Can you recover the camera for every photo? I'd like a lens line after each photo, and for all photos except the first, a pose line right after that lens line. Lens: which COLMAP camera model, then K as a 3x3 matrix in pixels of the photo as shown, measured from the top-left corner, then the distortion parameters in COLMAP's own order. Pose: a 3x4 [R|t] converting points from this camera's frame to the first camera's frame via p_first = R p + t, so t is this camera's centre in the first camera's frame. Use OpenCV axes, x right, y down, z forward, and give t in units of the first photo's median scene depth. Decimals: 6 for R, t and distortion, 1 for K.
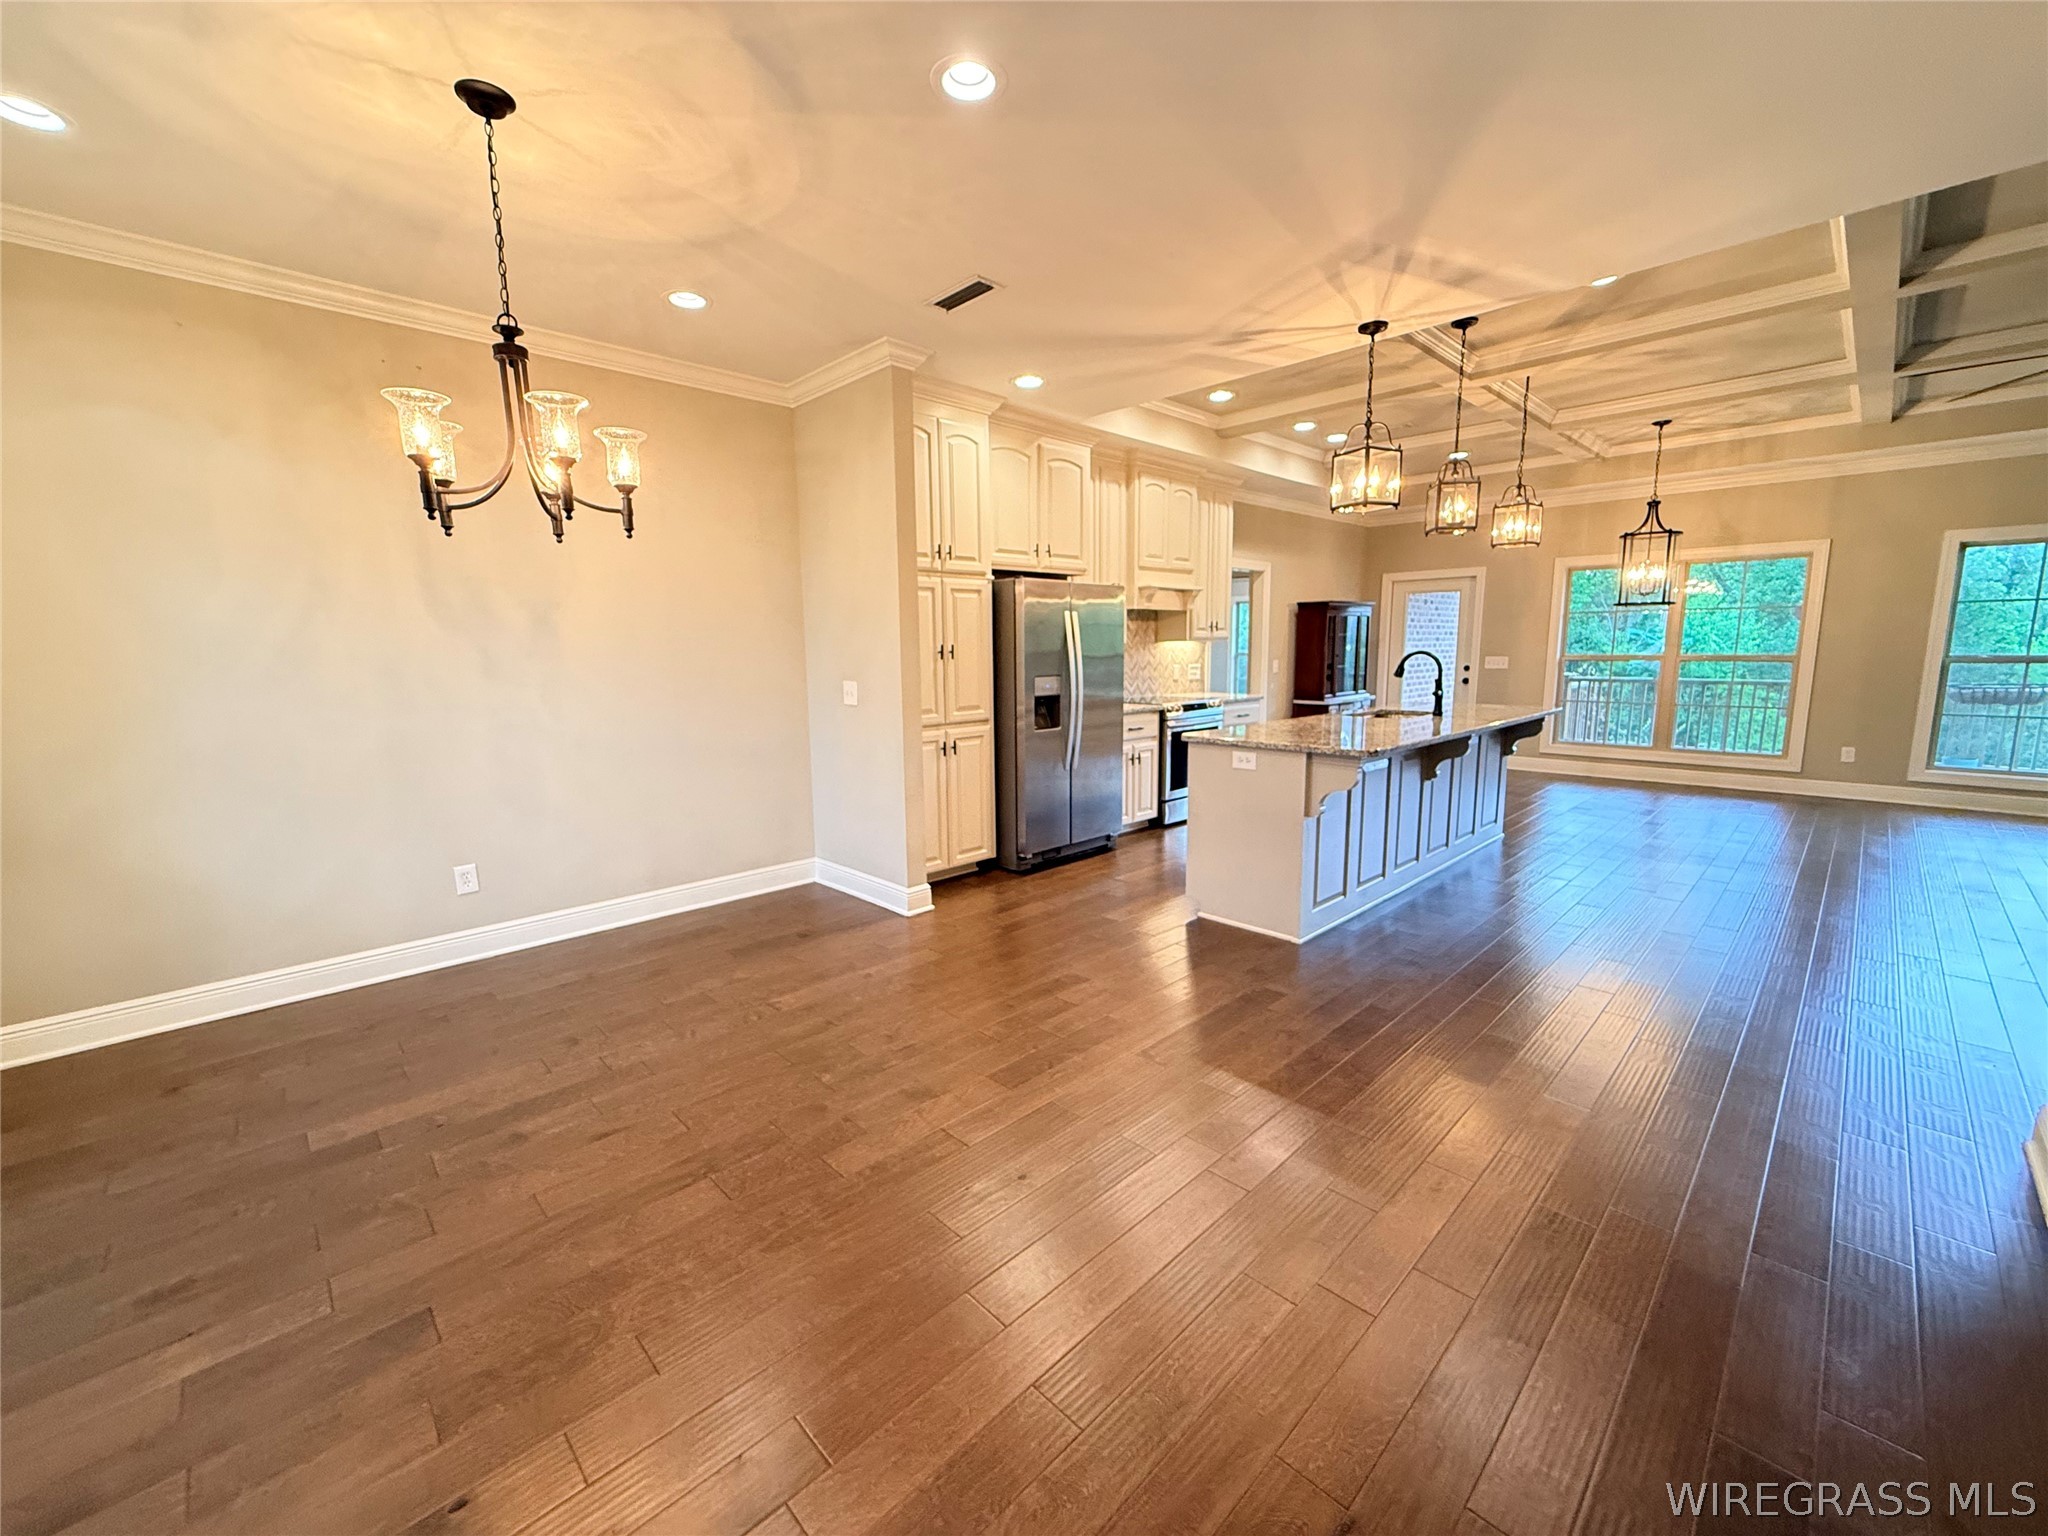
lens RADIAL K [[815.9, 0, 1022.0], [0, 815.9, 768.6], [0, 0, 1]] dist [-0.000444, 0.000188]
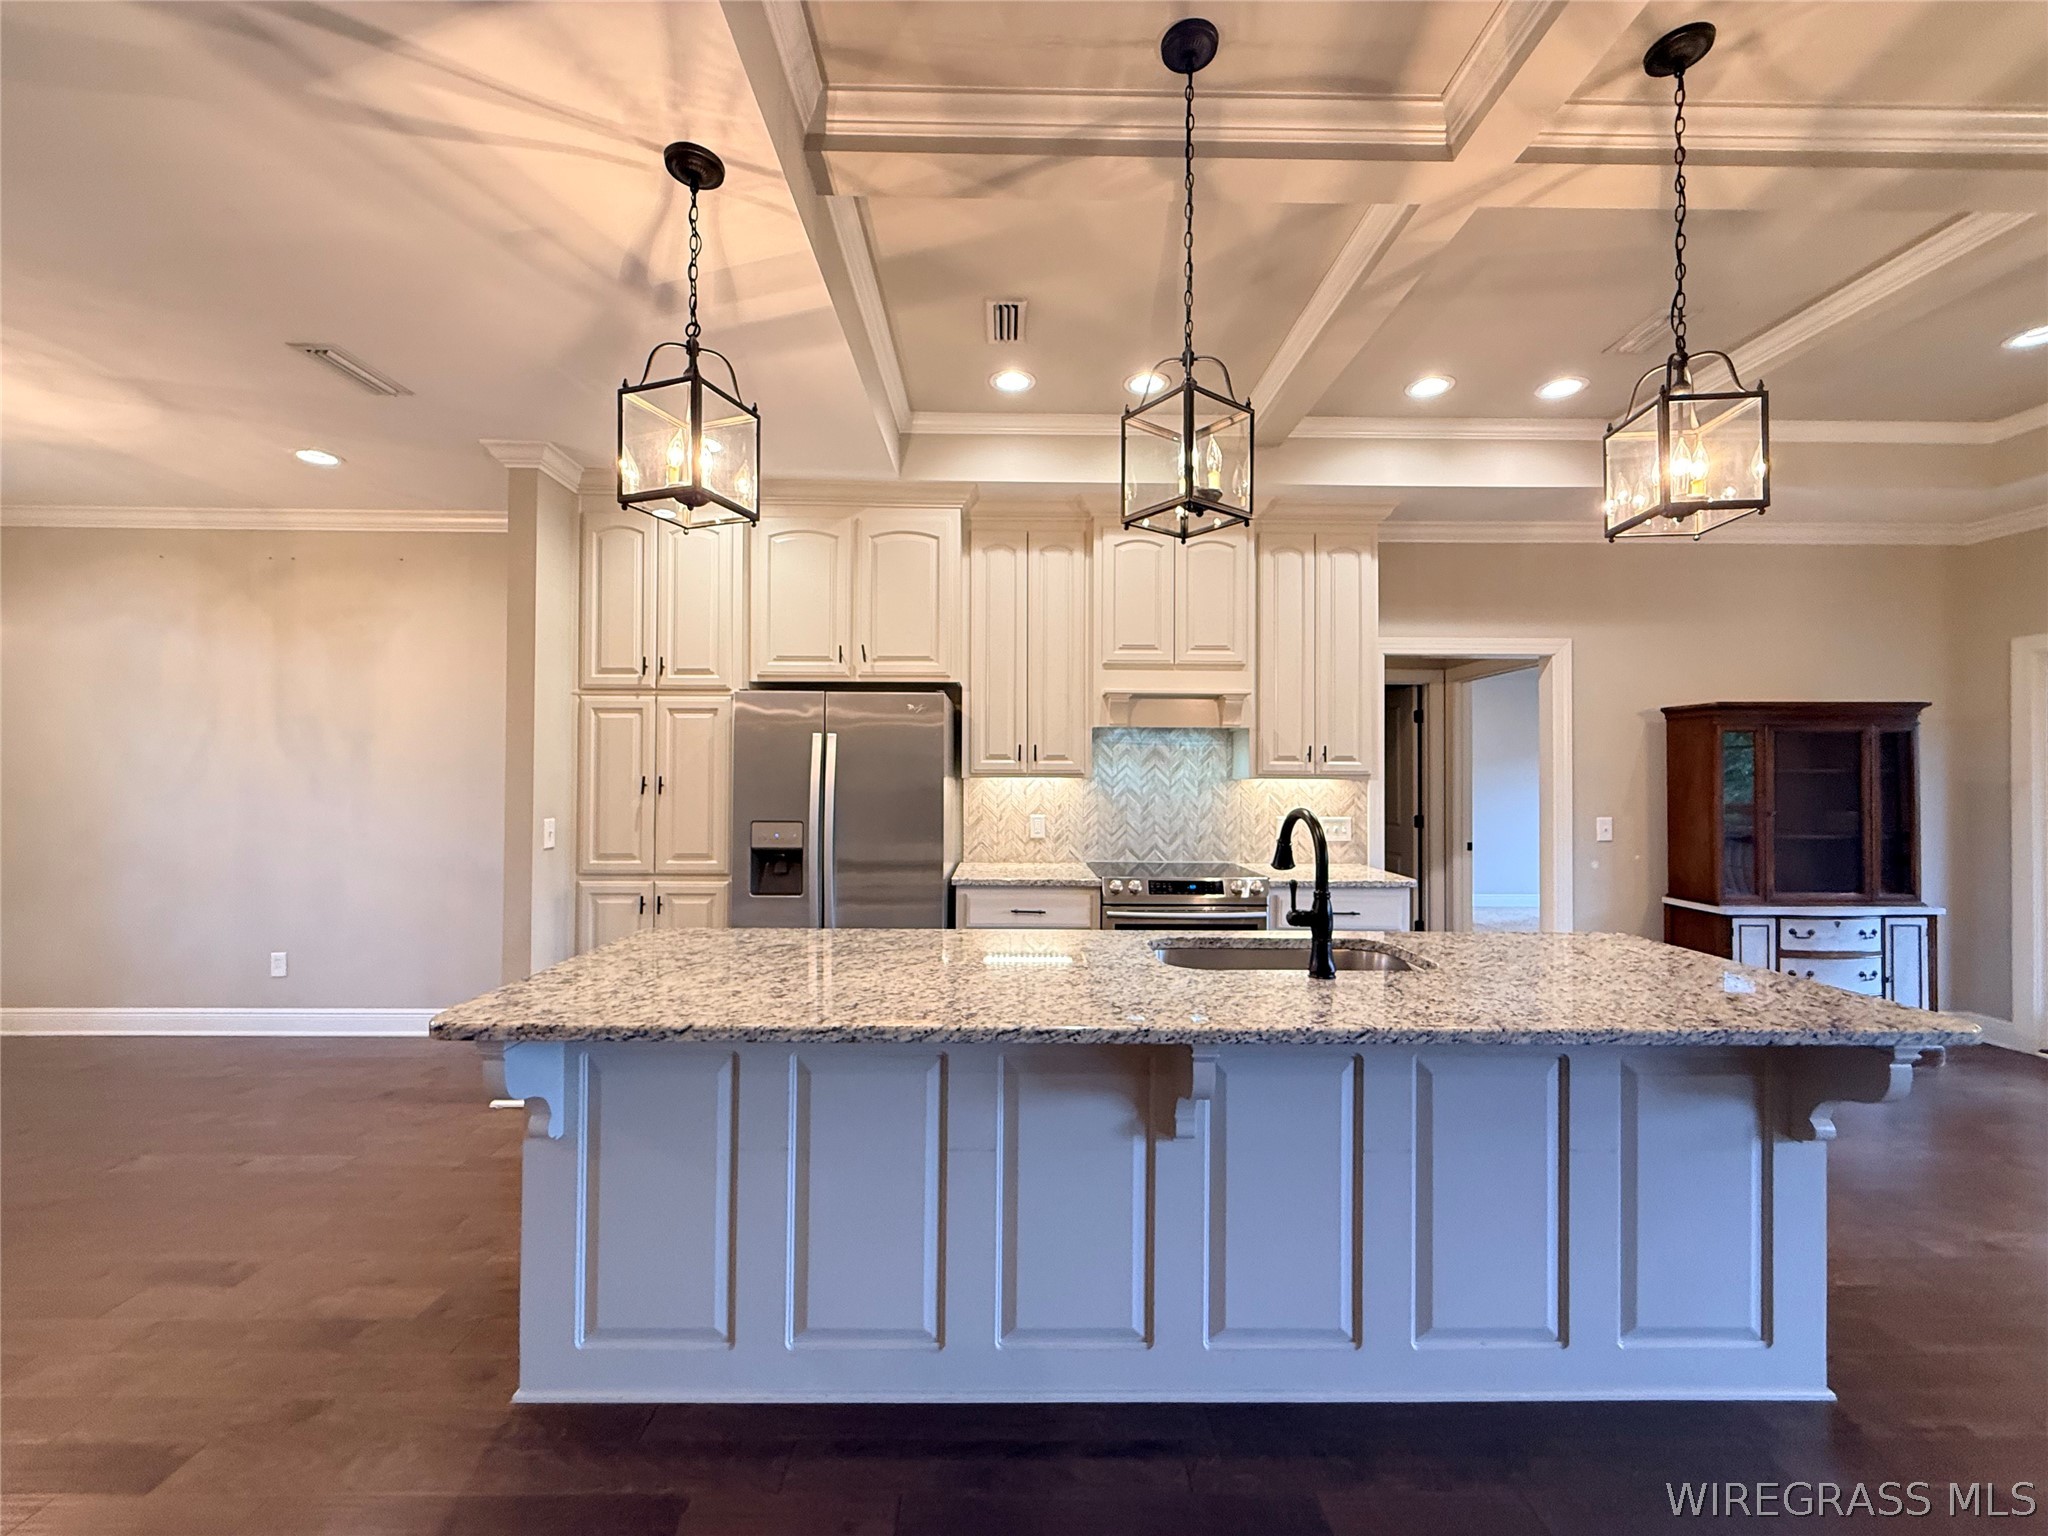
lens RADIAL K [[815.9, 0, 1021.6], [0, 815.9, 766.9], [0, 0, 1]] dist [-0.000444, 0.000188]
pose [[0.728961, 0.009011, -0.684496, 0.503044], [-0.116798, 0.986889, -0.111394, -0.077768], [0.674518, 0.161149, 0.720456, 0.453291]]
